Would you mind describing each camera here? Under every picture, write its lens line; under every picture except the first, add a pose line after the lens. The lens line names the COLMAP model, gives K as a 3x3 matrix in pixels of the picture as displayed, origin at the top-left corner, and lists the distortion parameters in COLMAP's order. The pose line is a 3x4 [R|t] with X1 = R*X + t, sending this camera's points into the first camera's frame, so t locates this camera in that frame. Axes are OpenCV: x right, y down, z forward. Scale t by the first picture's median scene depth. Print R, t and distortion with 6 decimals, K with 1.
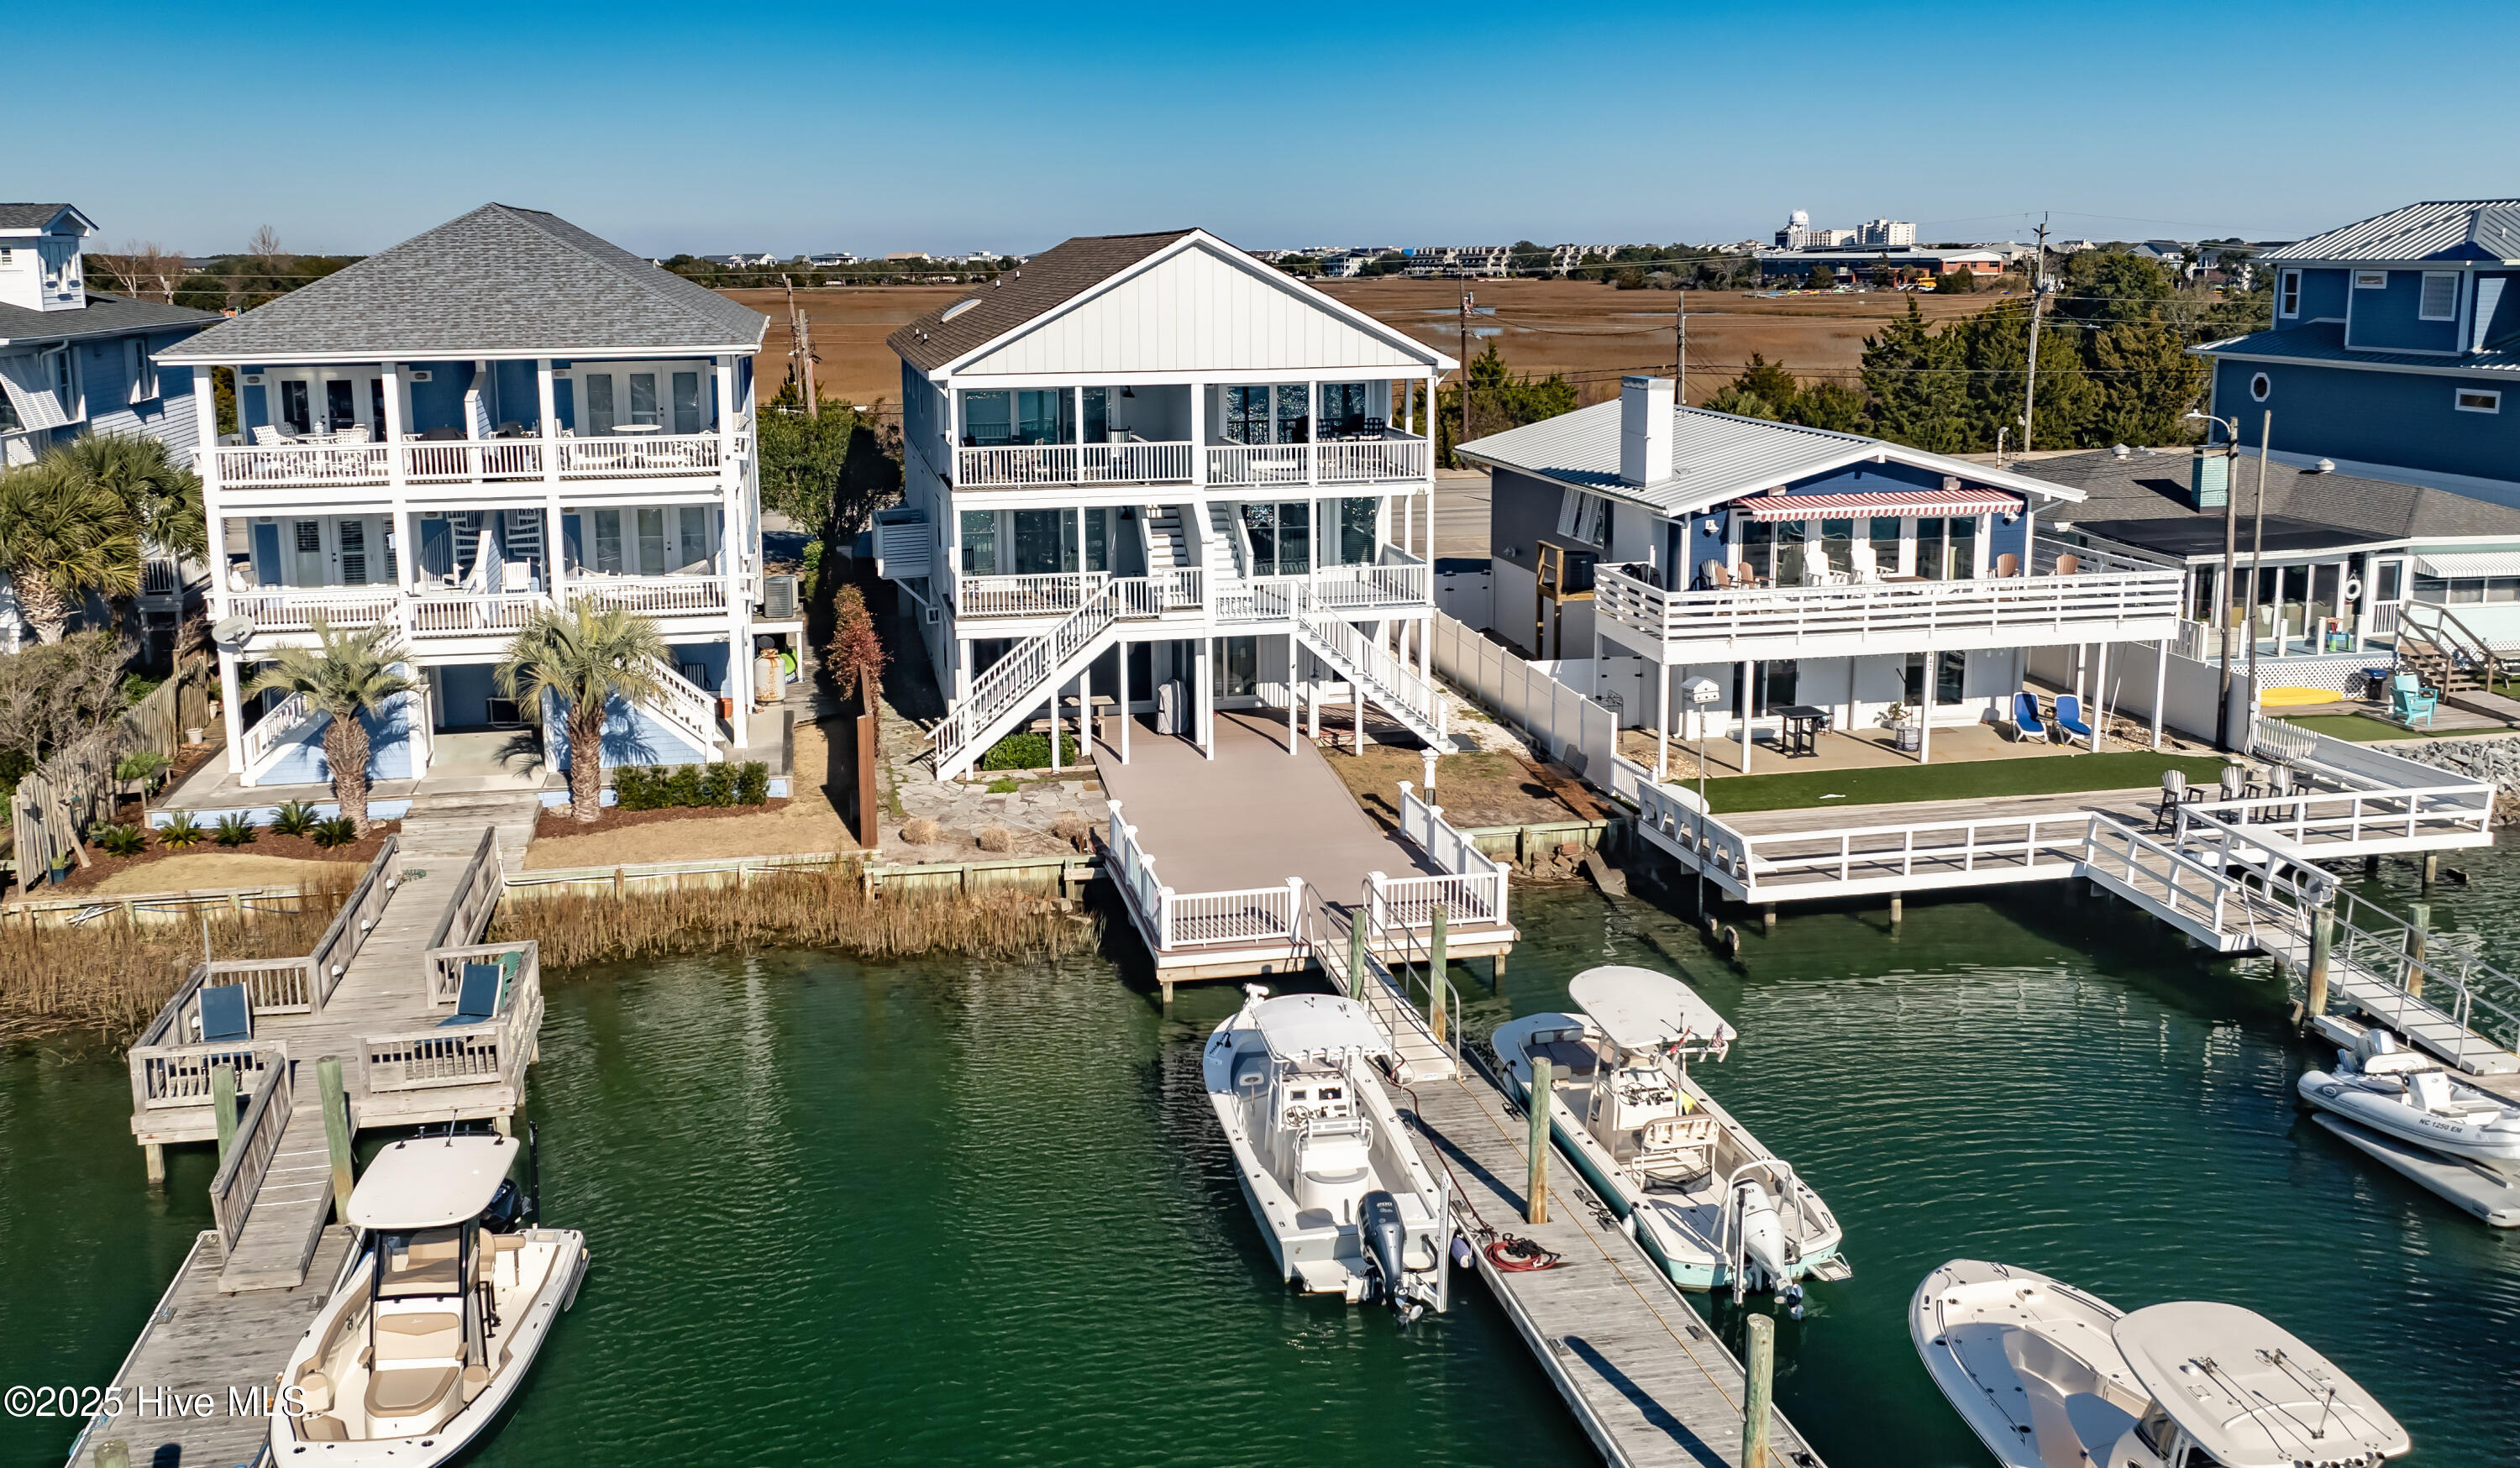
lens RADIAL K [[2099.3, 0, 1192.9], [0, 2099.3, 634.1], [0, 0, 1]] dist [-0.008987, -0.009418]
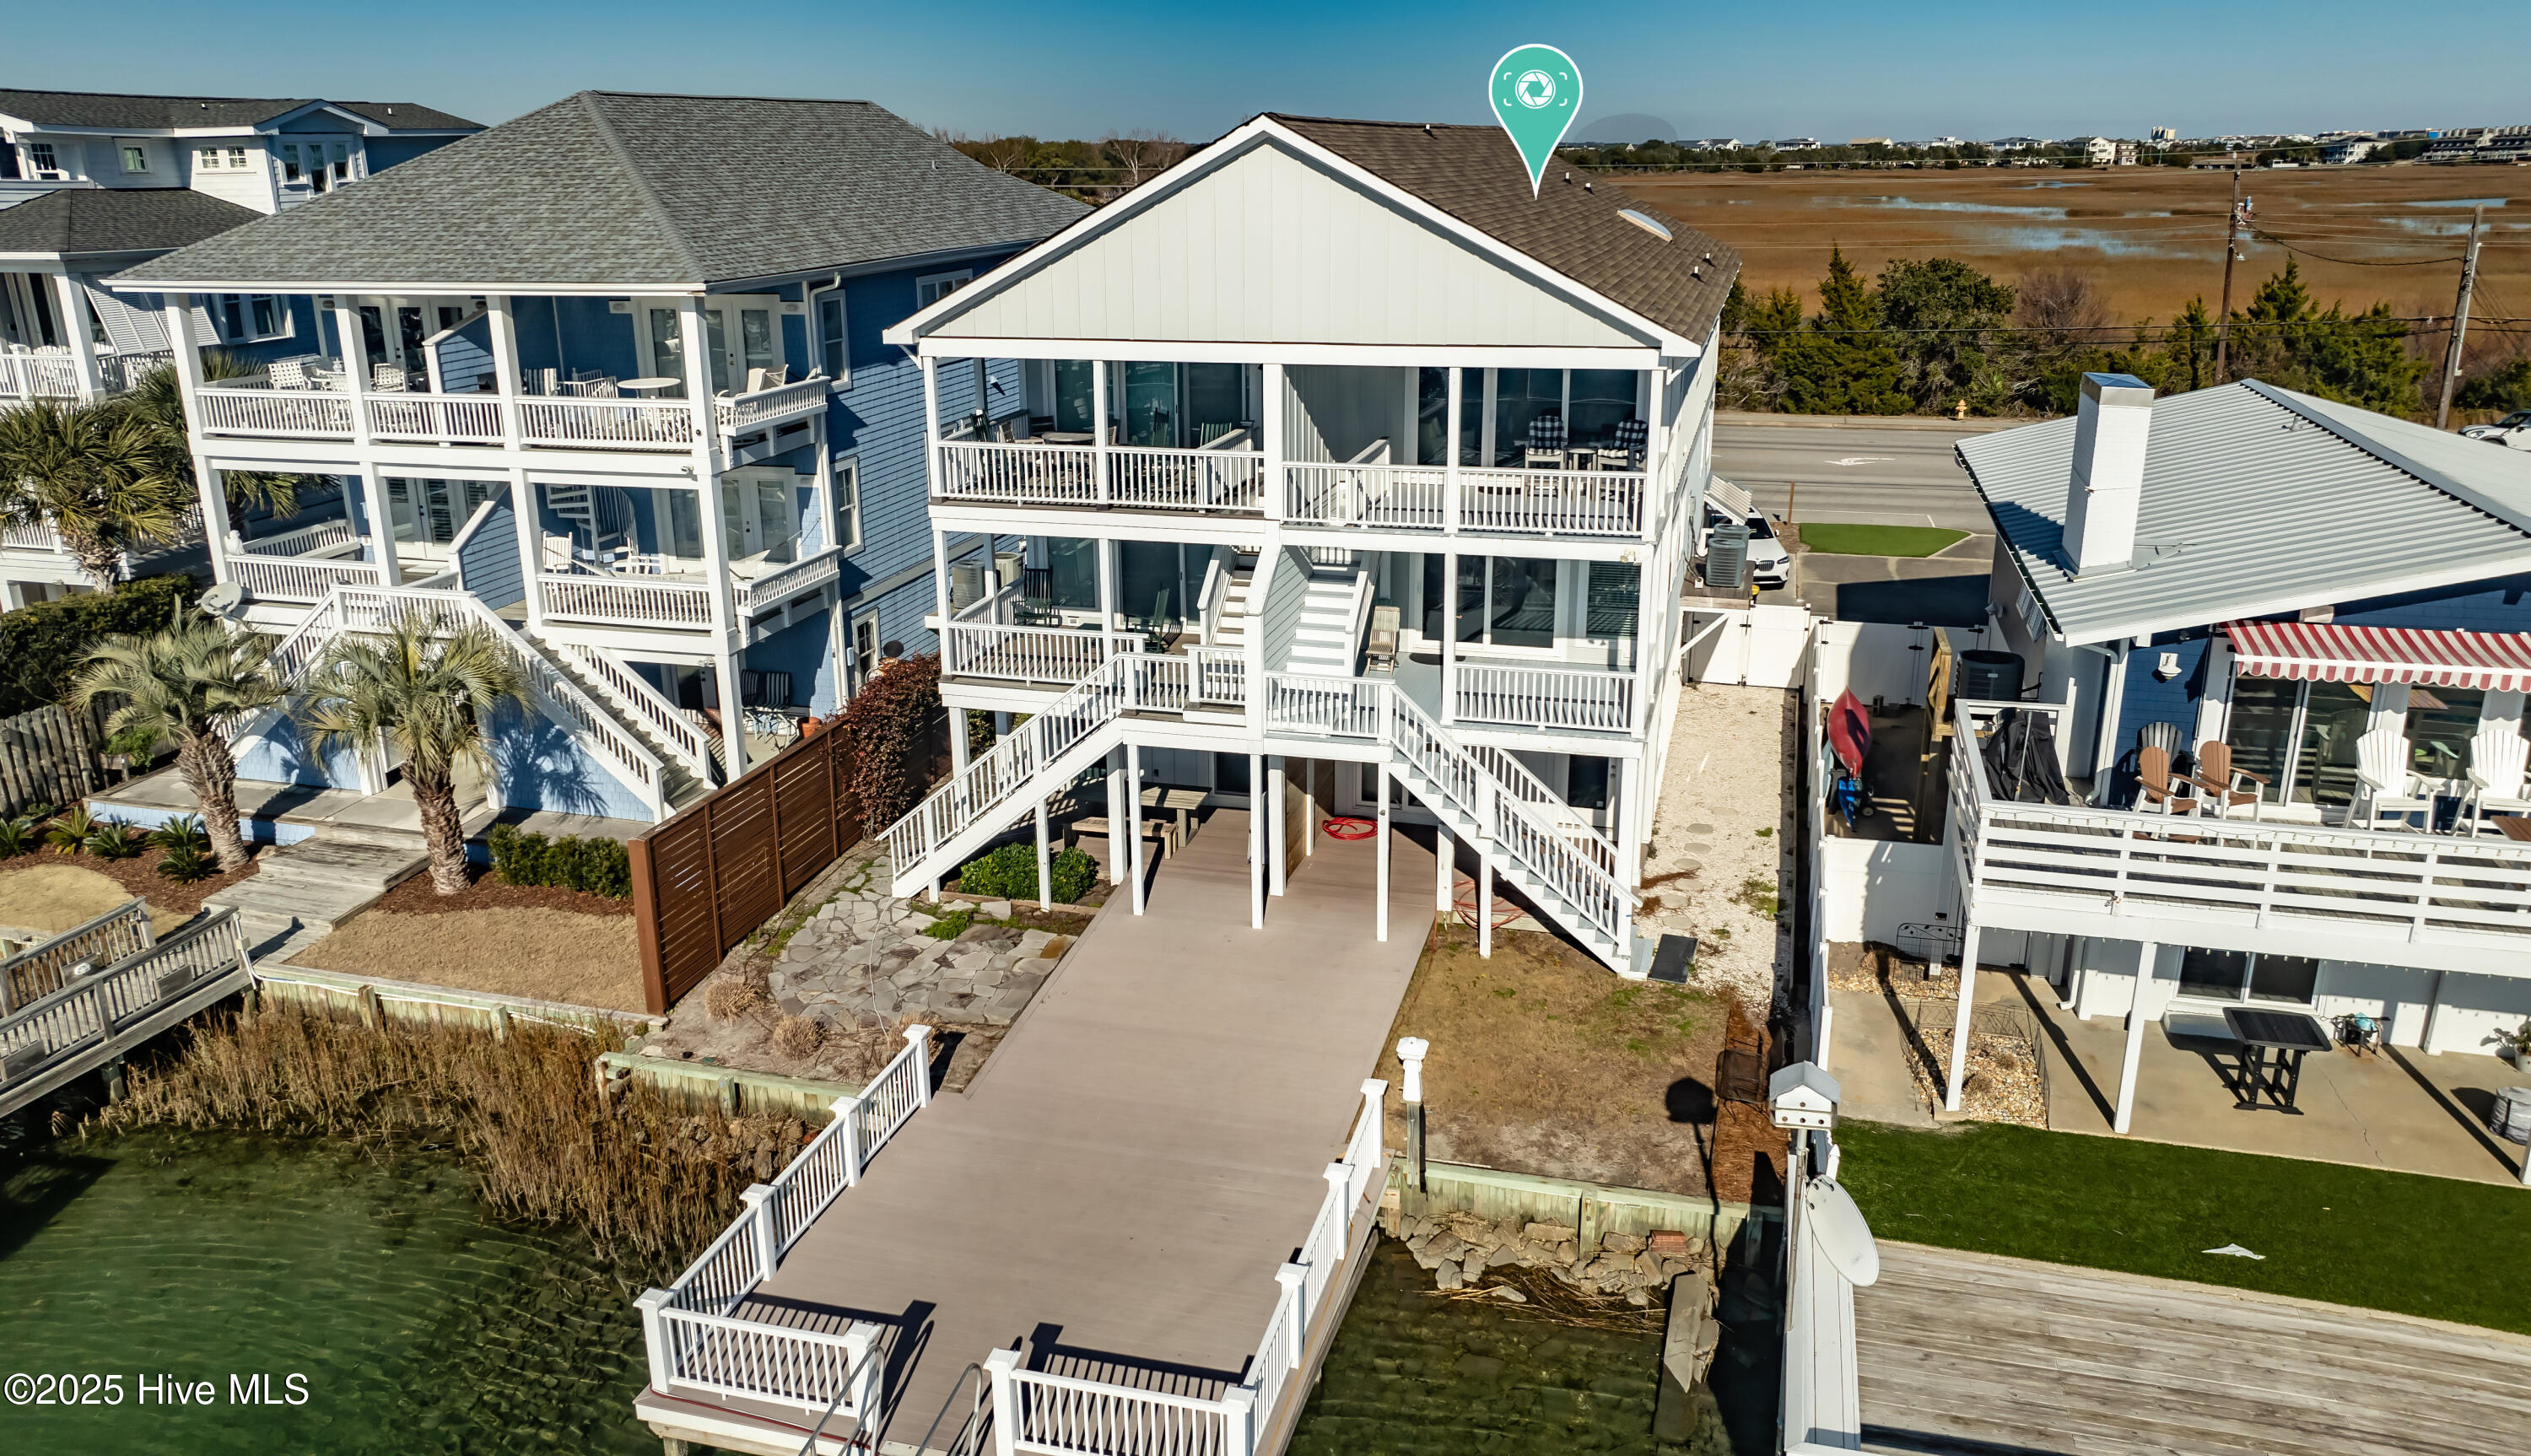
lens RADIAL K [[1811.0, 0, 1241.1], [0, 1811.0, 724.8], [0, 0, 1]] dist [-0.015221, -0.003730]
pose [[0.891574, 0.136705, -0.431749, 0.247113], [-0.077571, 0.985361, 0.151809, -0.093038], [0.446182, -0.101858, 0.889127, 0.488126]]
